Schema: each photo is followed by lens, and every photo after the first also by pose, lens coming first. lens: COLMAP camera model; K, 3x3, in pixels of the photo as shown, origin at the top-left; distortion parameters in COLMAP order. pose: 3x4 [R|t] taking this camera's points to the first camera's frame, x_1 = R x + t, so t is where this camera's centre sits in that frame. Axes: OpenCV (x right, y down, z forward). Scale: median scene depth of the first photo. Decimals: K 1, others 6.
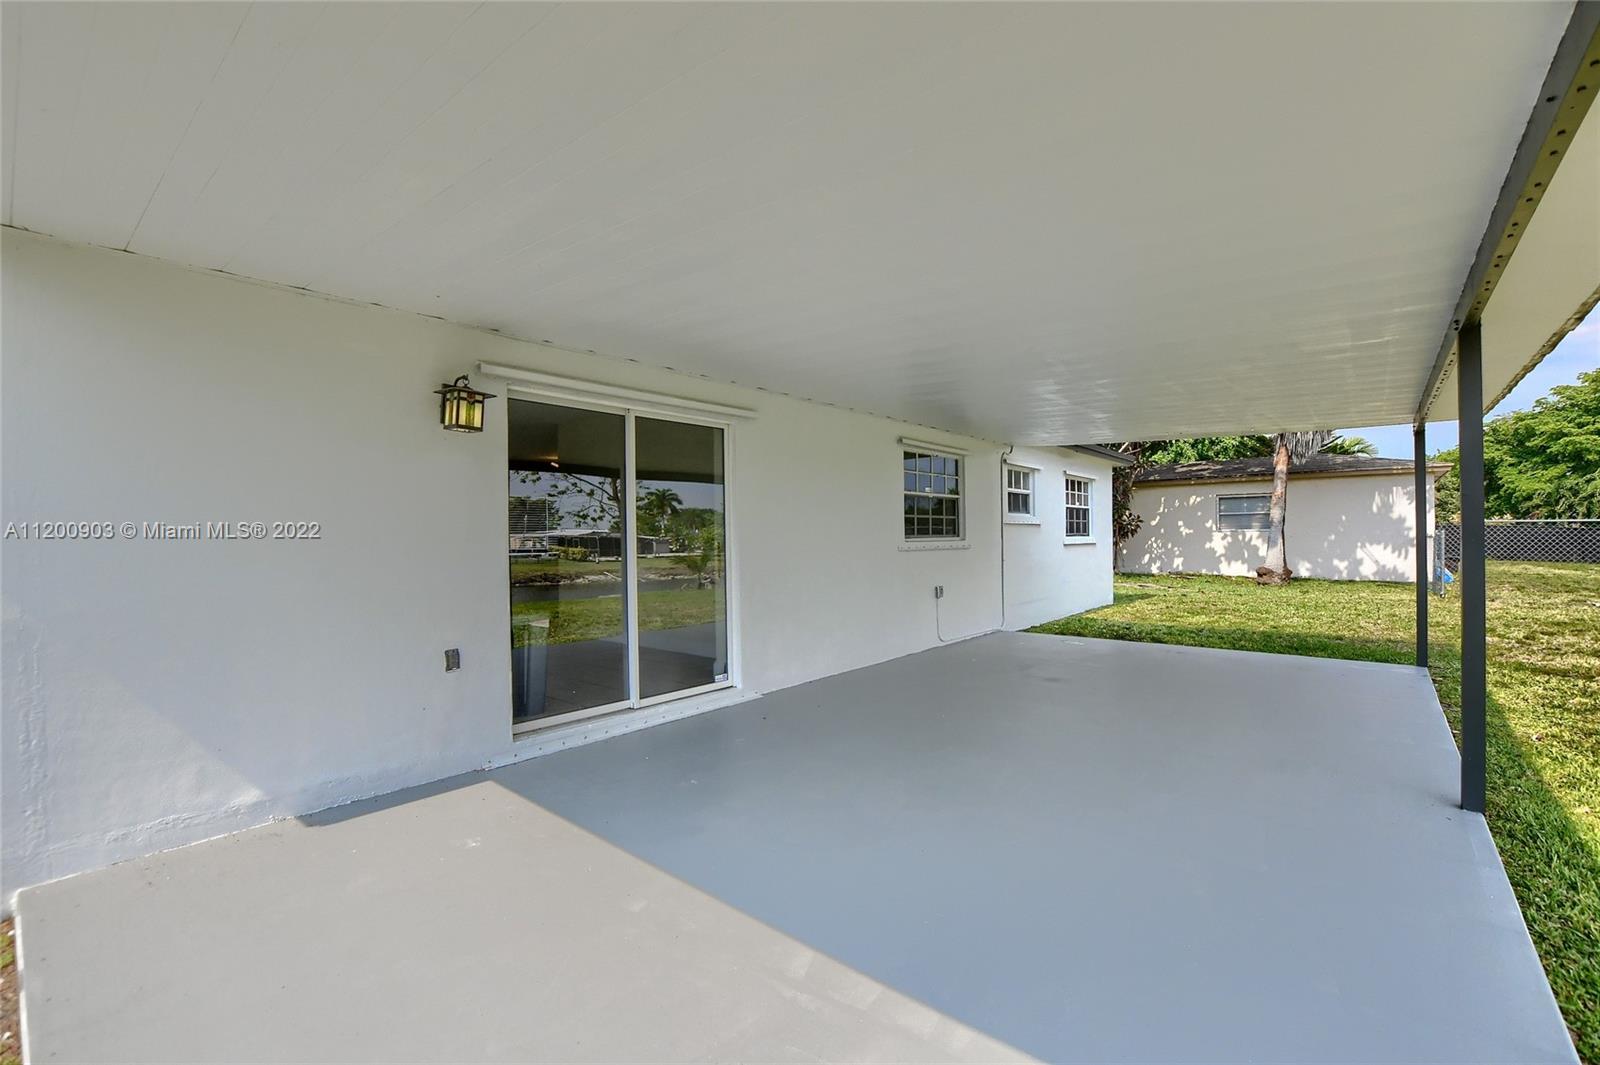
lens RADIAL K [[702.6, 0, 793.5], [0, 702.6, 537.3], [0, 0, 1]] dist [-0.034189, 0.004923]
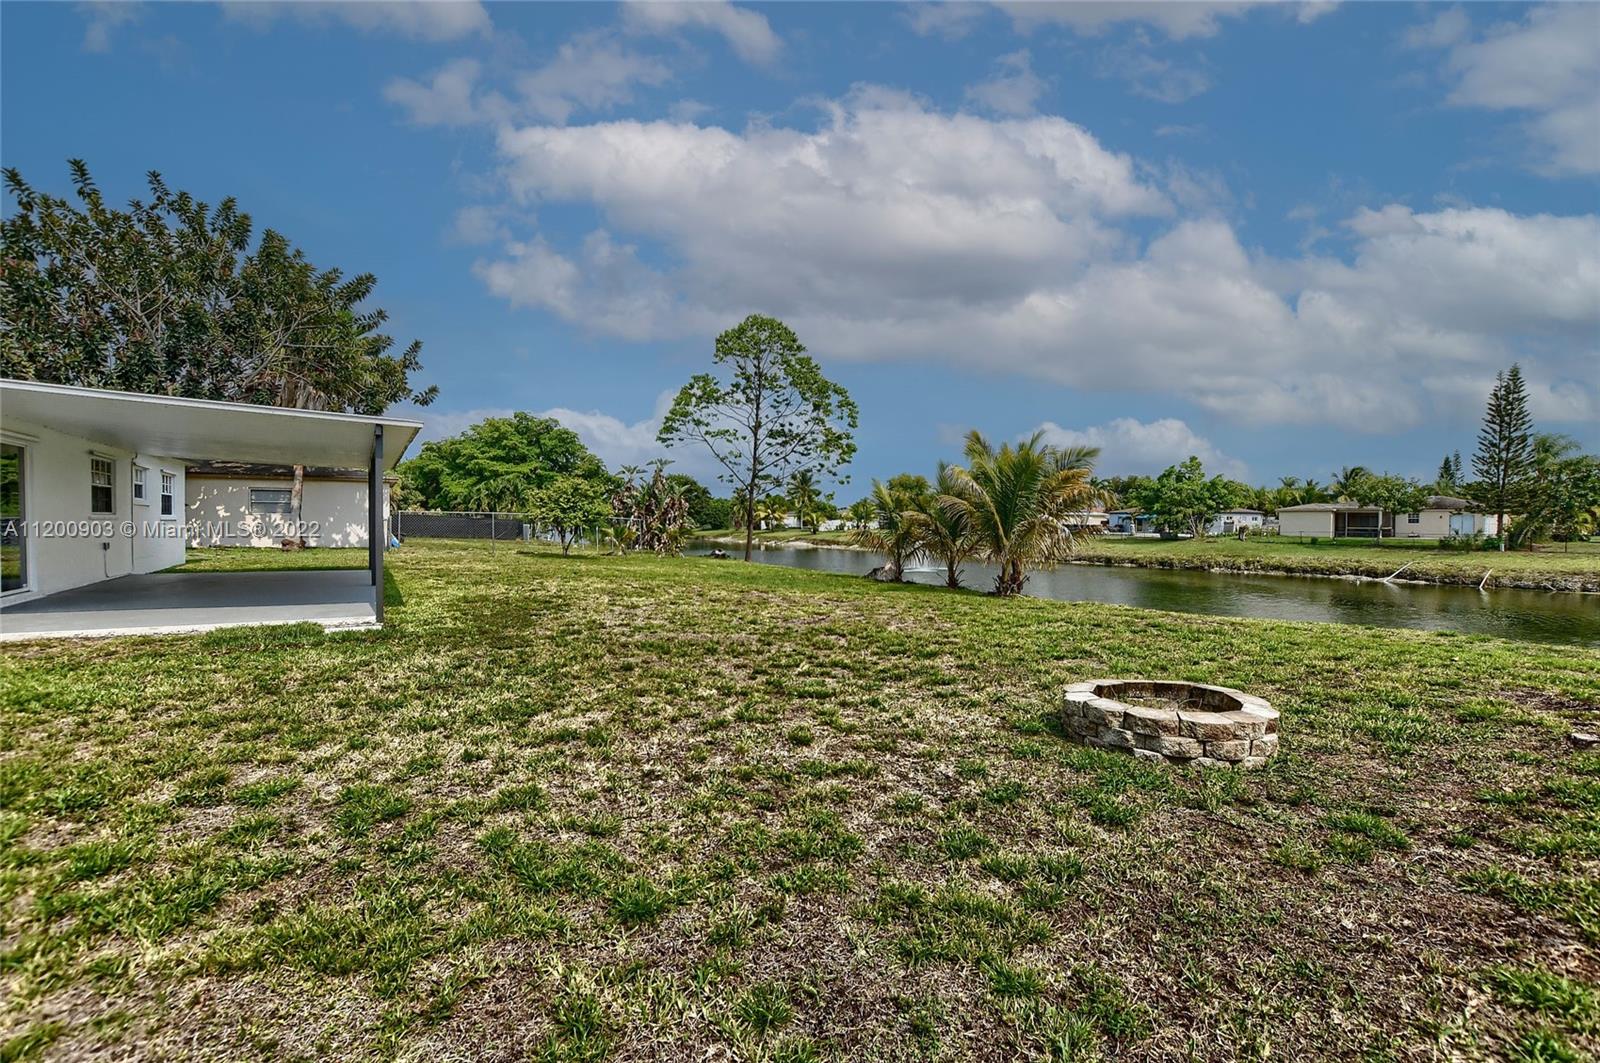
lens RADIAL K [[702.6, 0, 793.5], [0, 702.6, 536.3], [0, 0, 1]] dist [-0.034189, 0.004923]
pose [[0.308898, -0.007230, 0.951068, -0.340217], [-0.008293, 0.999913, 0.010295, 0.011329], [-0.951059, -0.011067, 0.308811, -0.420974]]
